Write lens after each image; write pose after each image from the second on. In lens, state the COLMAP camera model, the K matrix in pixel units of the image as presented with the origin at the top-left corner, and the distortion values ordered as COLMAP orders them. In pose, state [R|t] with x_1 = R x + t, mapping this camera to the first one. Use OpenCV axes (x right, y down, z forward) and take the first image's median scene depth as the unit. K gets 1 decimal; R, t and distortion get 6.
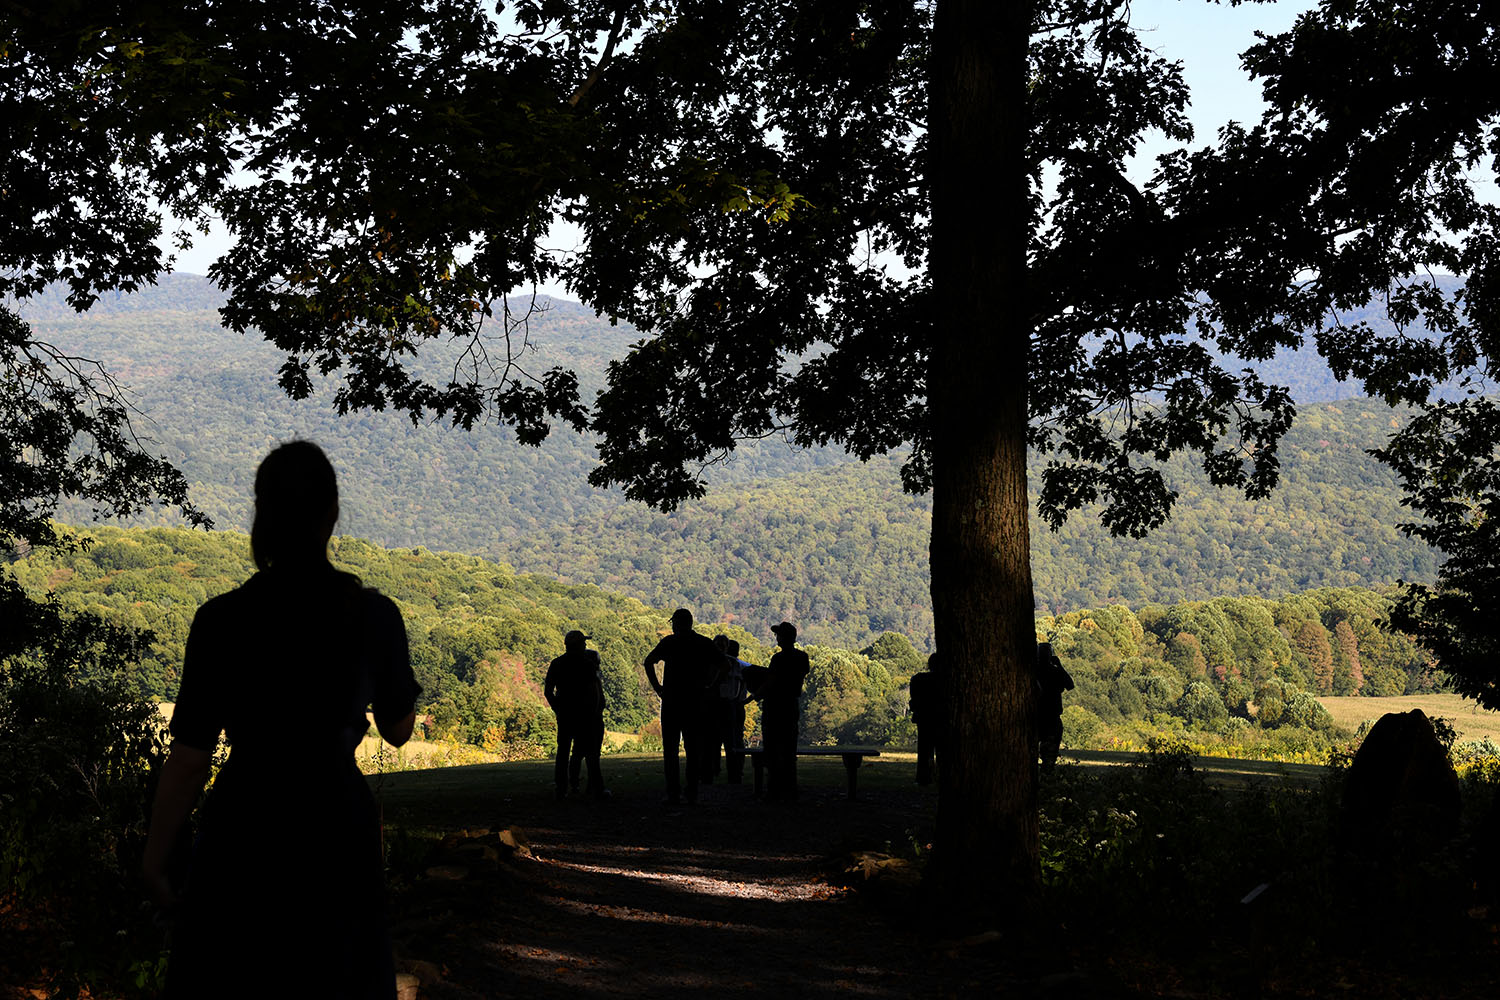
lens RADIAL K [[3108.9, 0, 749.8], [0, 3108.9, 499.4], [0, 0, 1]] dist [0.118206, 0.000000]
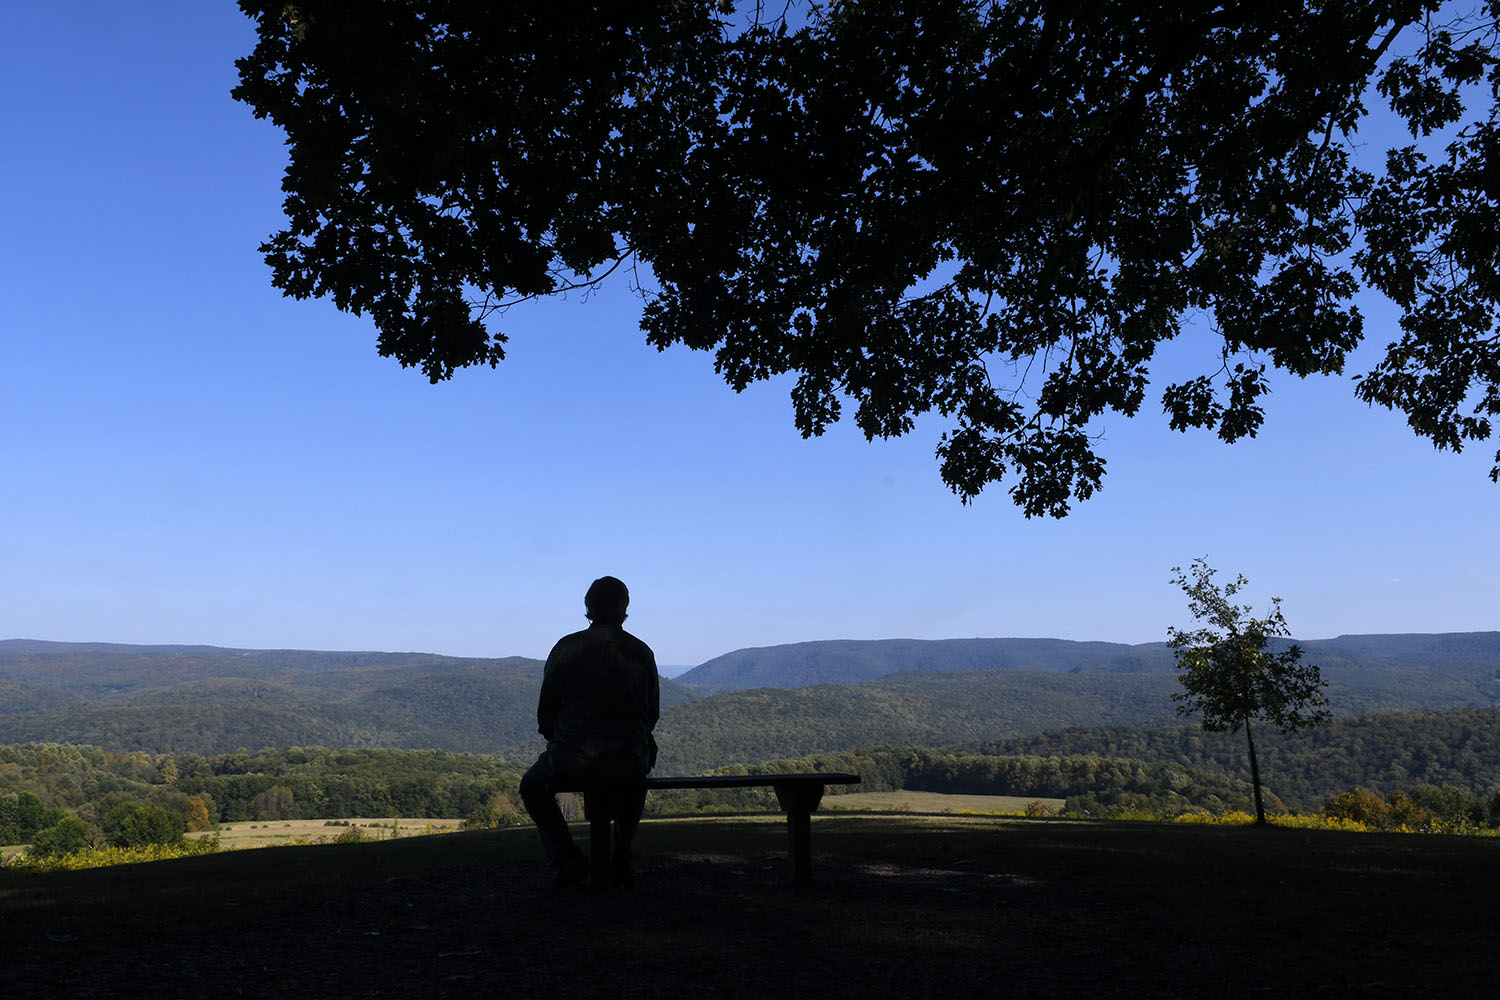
lens RADIAL K [[1103.8, 0, 750.0], [0, 1103.8, 503.1], [0, 0, 1]] dist [-0.012061, -0.003212]
pose [[0.990261, -0.006736, 0.139061, 0.002709], [0.034675, 0.979286, -0.199491, 0.064058], [-0.134837, 0.202370, 0.969982, 0.723115]]
